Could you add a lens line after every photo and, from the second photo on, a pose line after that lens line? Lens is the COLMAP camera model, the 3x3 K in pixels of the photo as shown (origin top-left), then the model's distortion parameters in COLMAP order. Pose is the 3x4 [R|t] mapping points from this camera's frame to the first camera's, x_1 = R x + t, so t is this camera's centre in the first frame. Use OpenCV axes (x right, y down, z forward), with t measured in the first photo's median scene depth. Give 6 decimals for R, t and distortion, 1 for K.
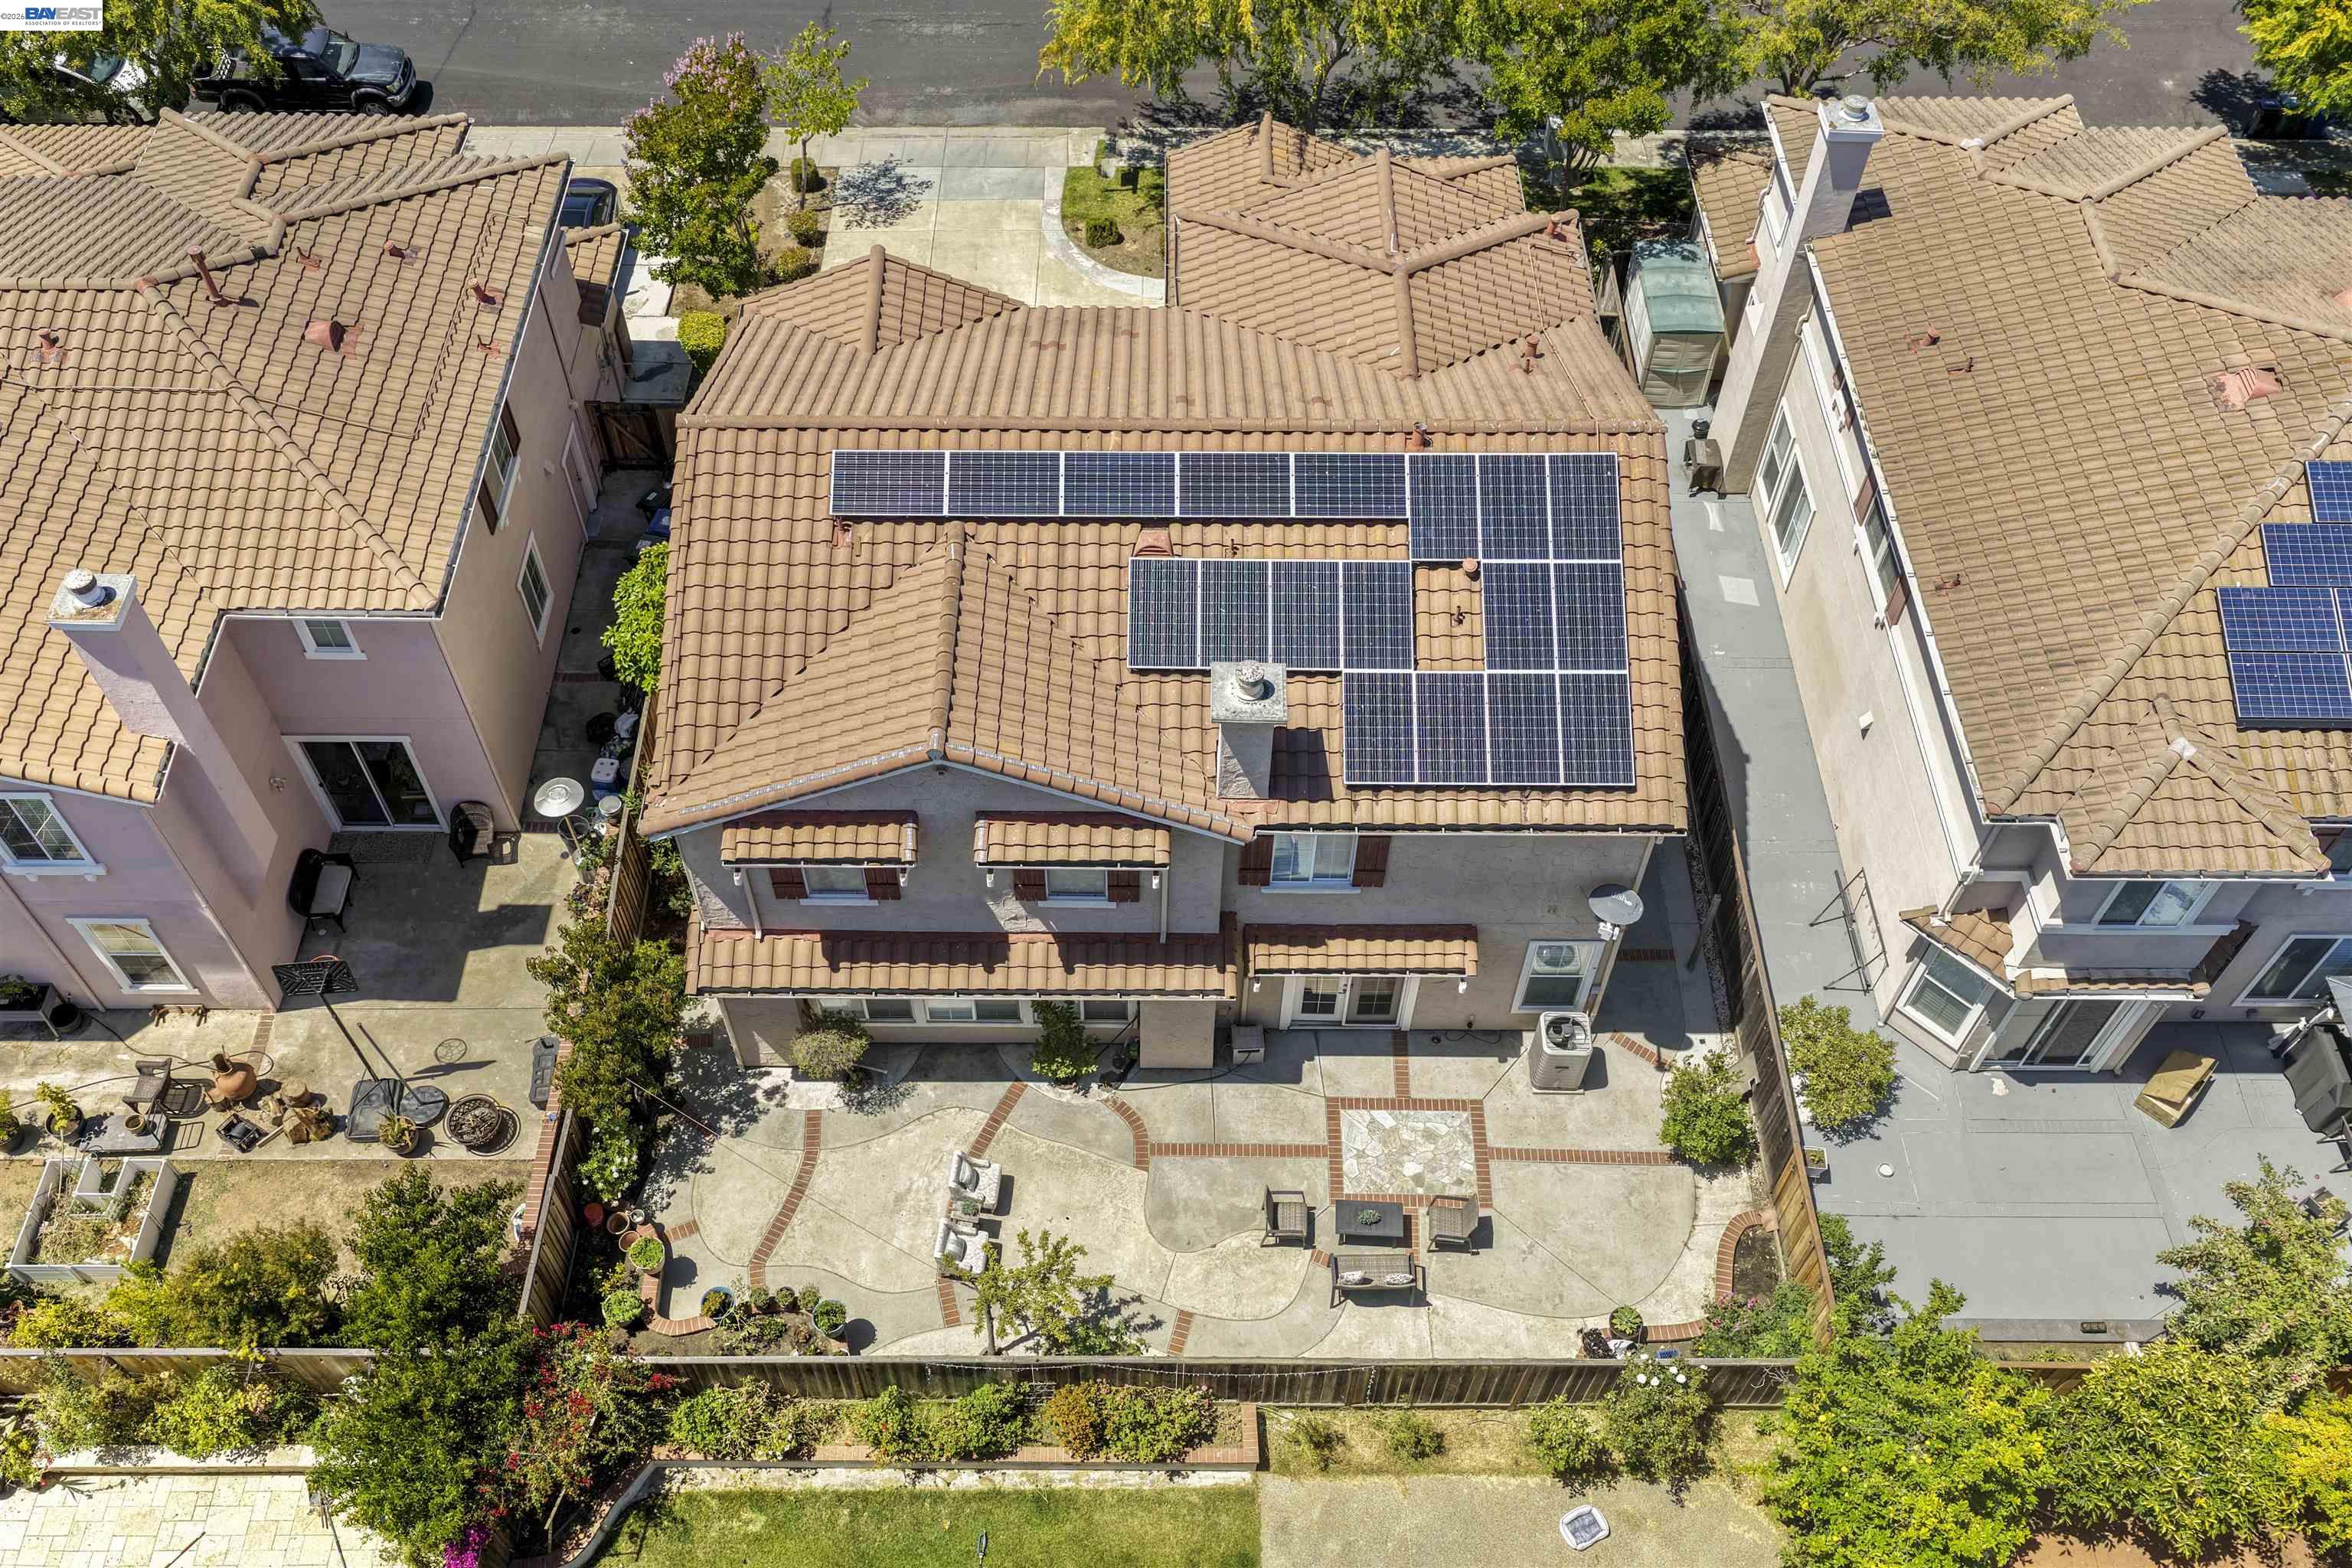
lens RADIAL K [[2019.8, 0, 1141.5], [0, 2019.8, 874.5], [0, 0, 1]] dist [0.005520, 0.009507]
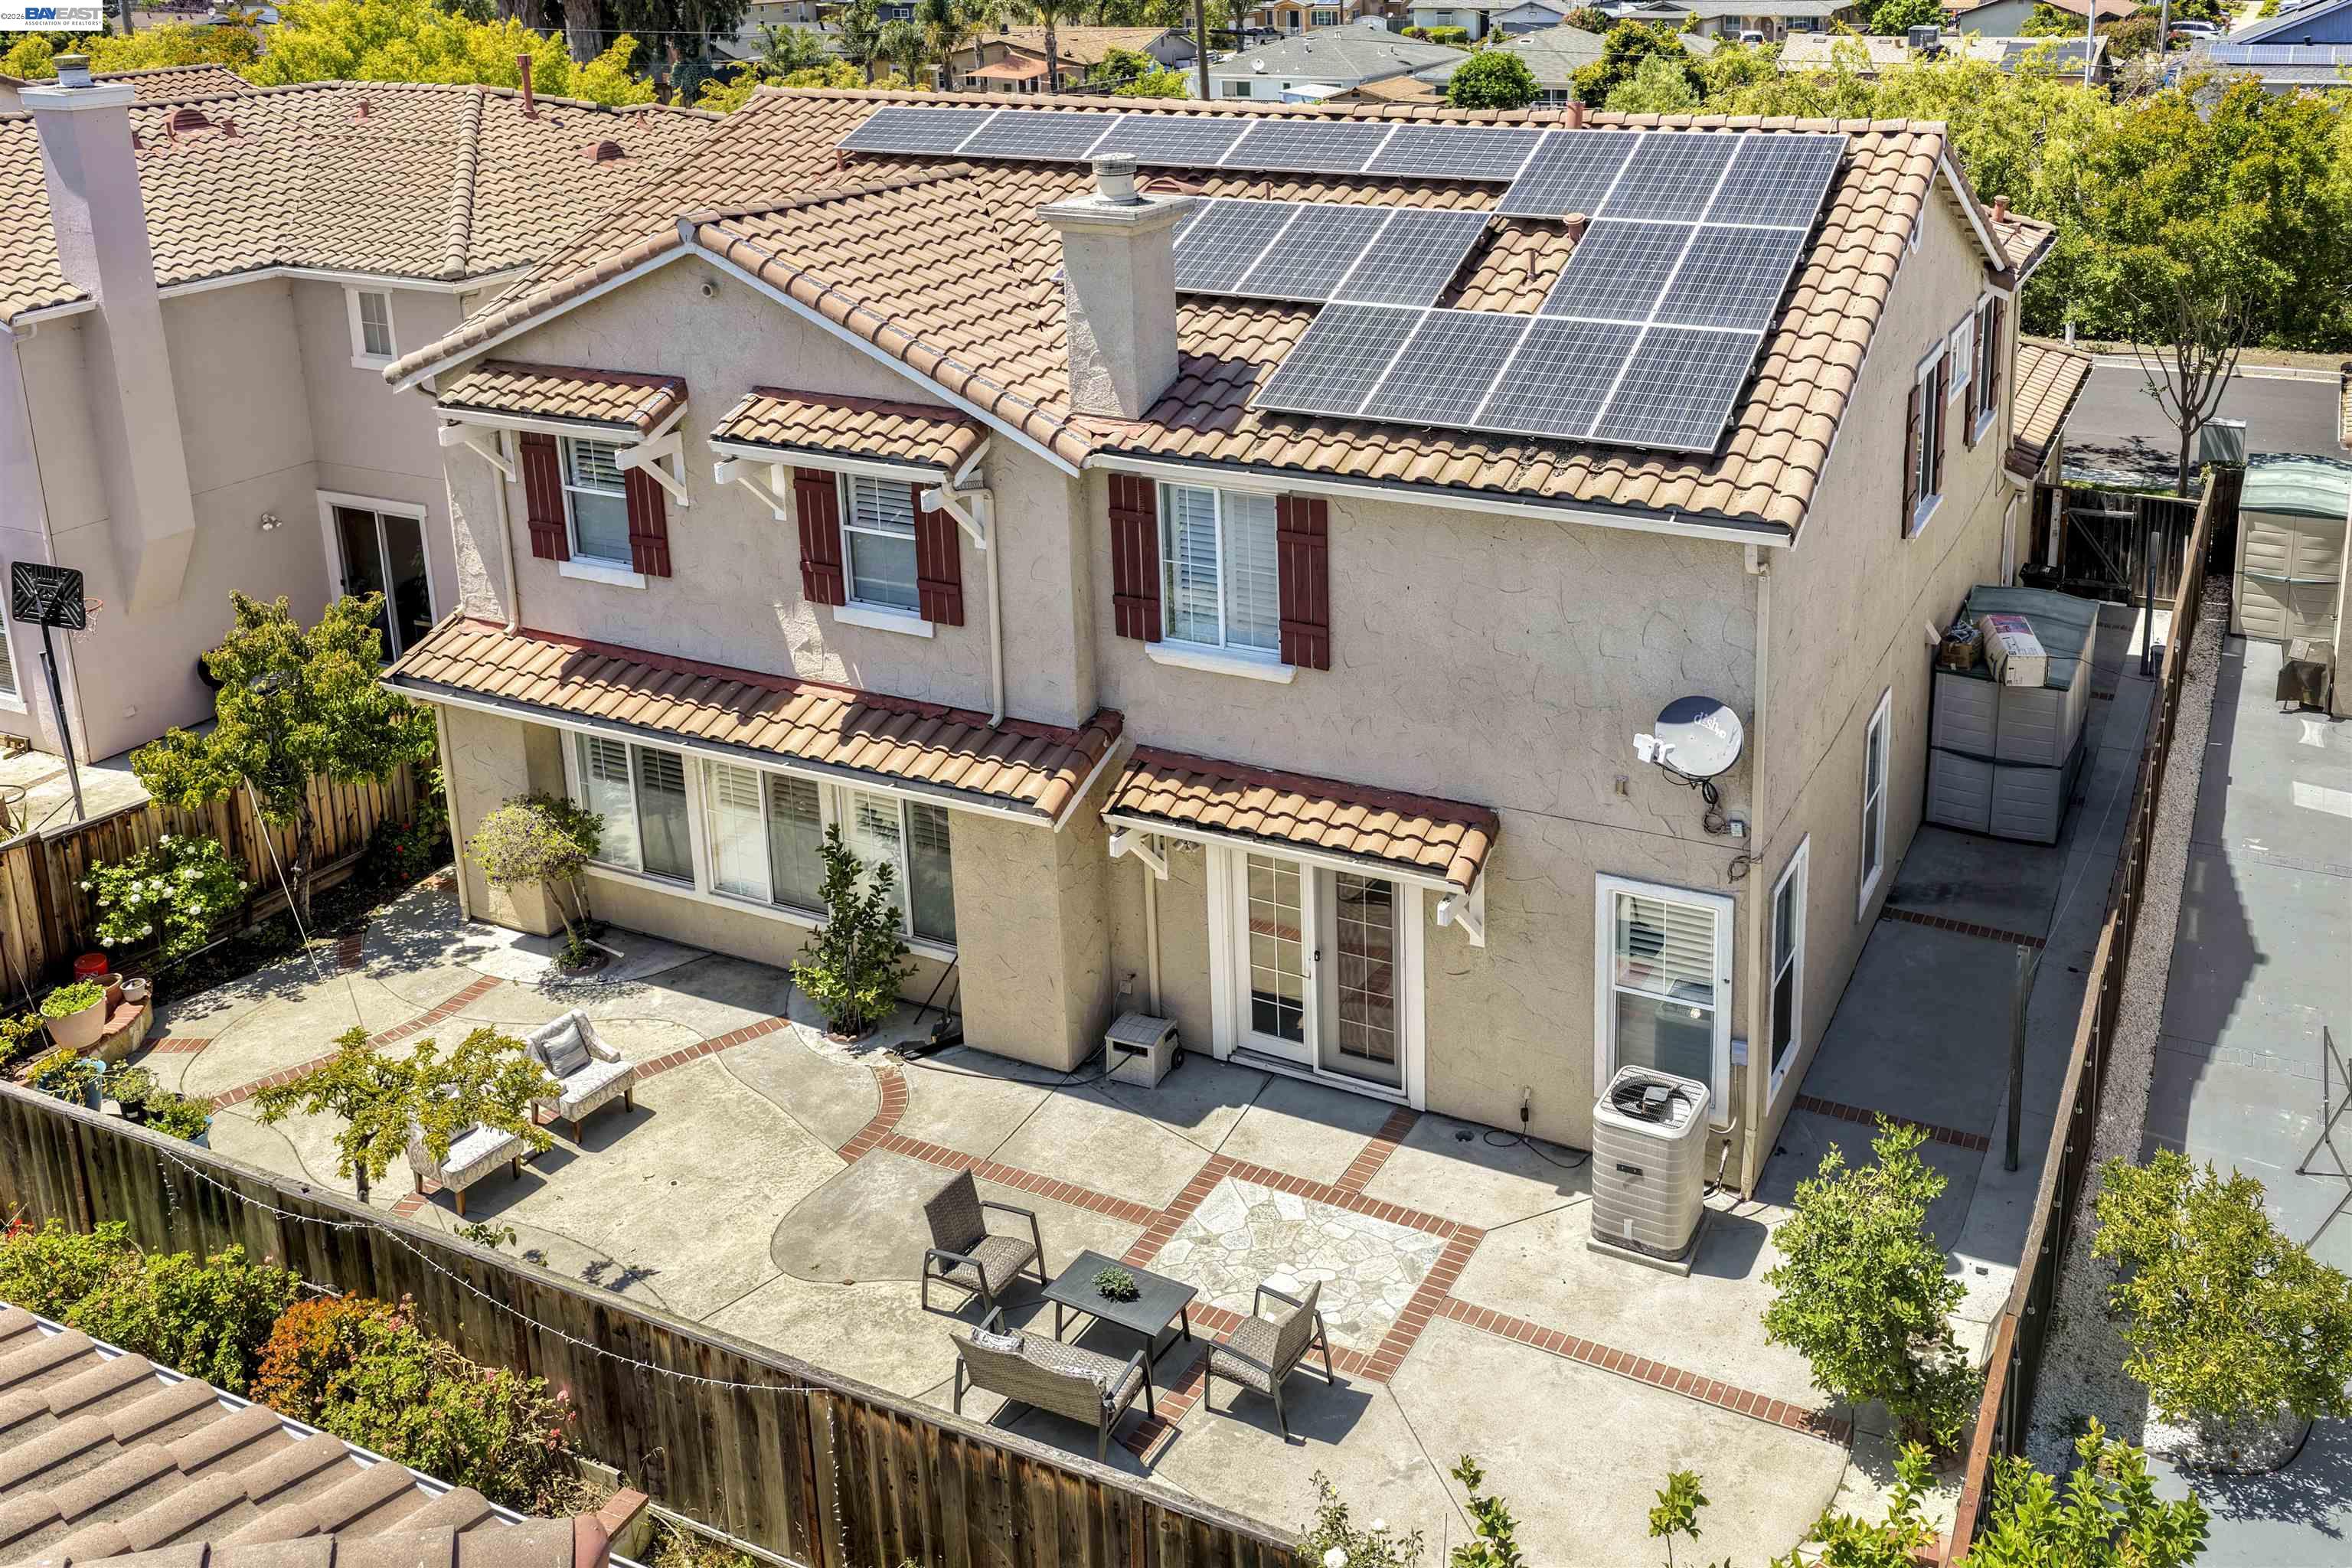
lens RADIAL K [[1969.8, 0, 1307.8], [0, 1969.8, 387.8], [0, 0, 1]] dist [0.015020, 0.010138]
pose [[0.909017, 0.086585, -0.407665, 0.330029], [-0.328472, 0.750891, -0.572948, 0.265879], [0.256503, 0.654726, 0.711014, 0.526461]]
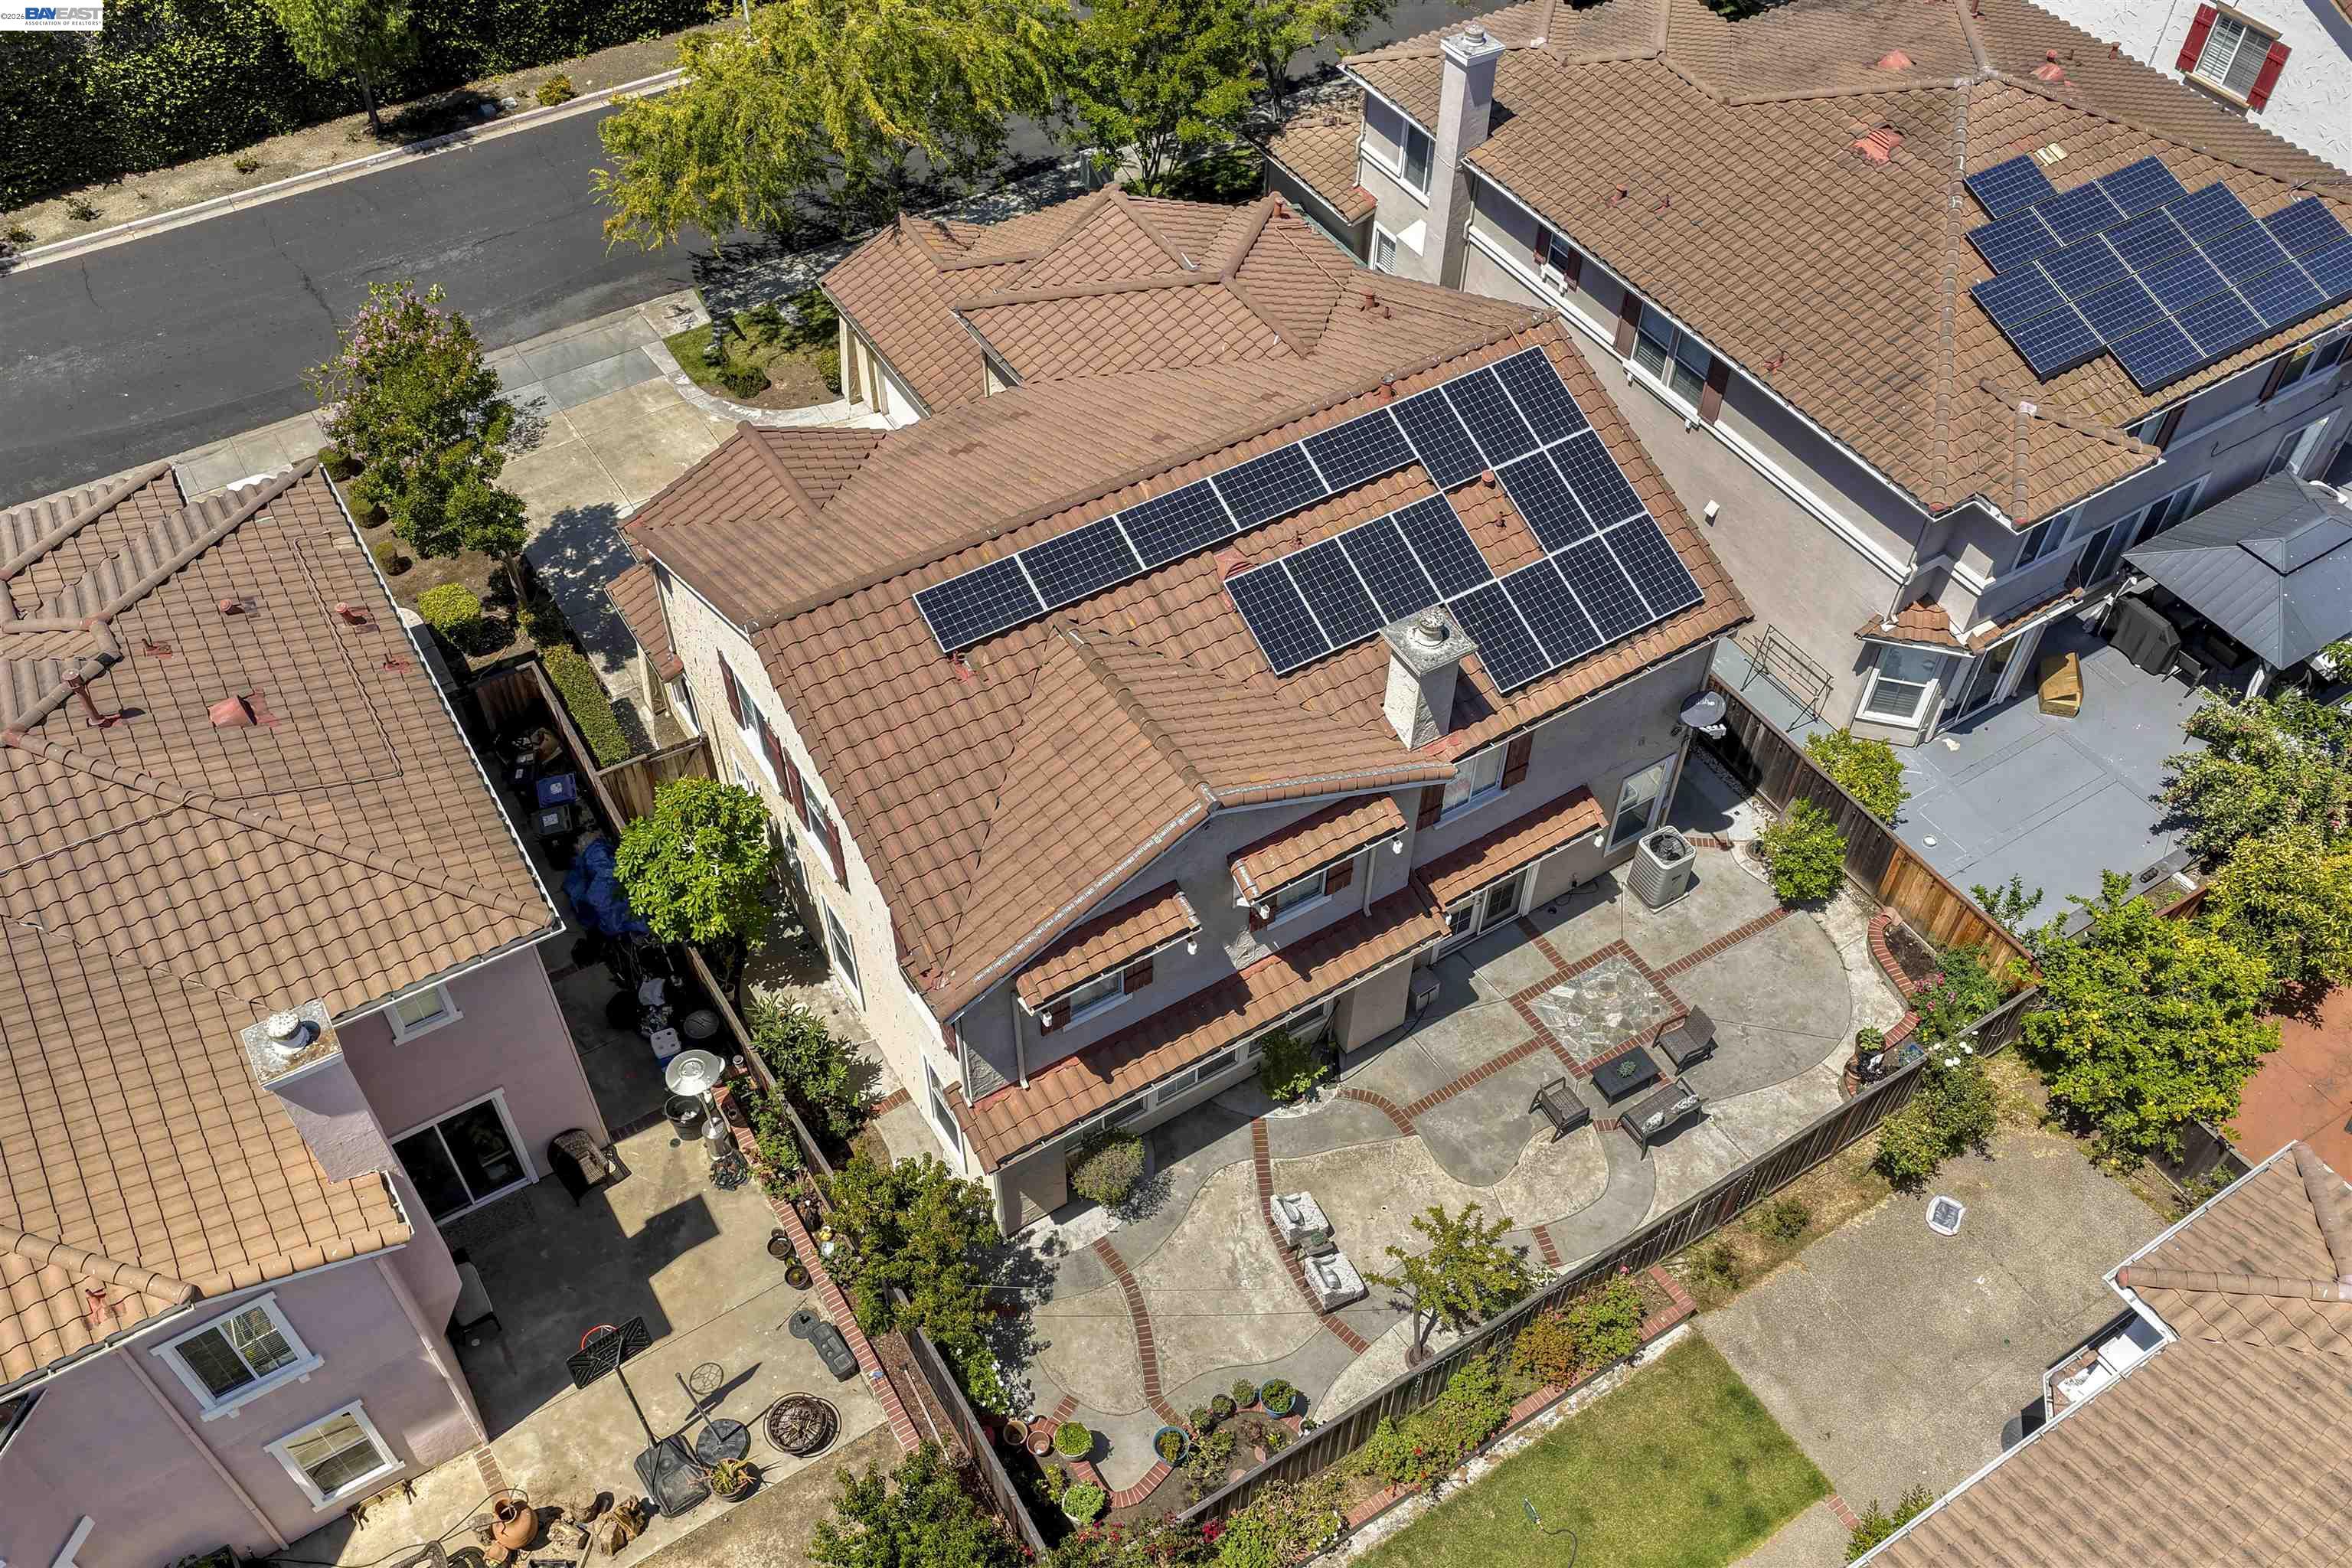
lens RADIAL K [[2028.5, 0, 1176.0], [0, 2028.5, 784.0], [0, 0, 1]] dist [0.003632, 0.009652]
pose [[0.844124, -0.394547, 0.363024, -0.421404], [0.426234, 0.904578, -0.007977, -0.060914], [-0.325236, 0.161466, 0.931746, 0.049013]]
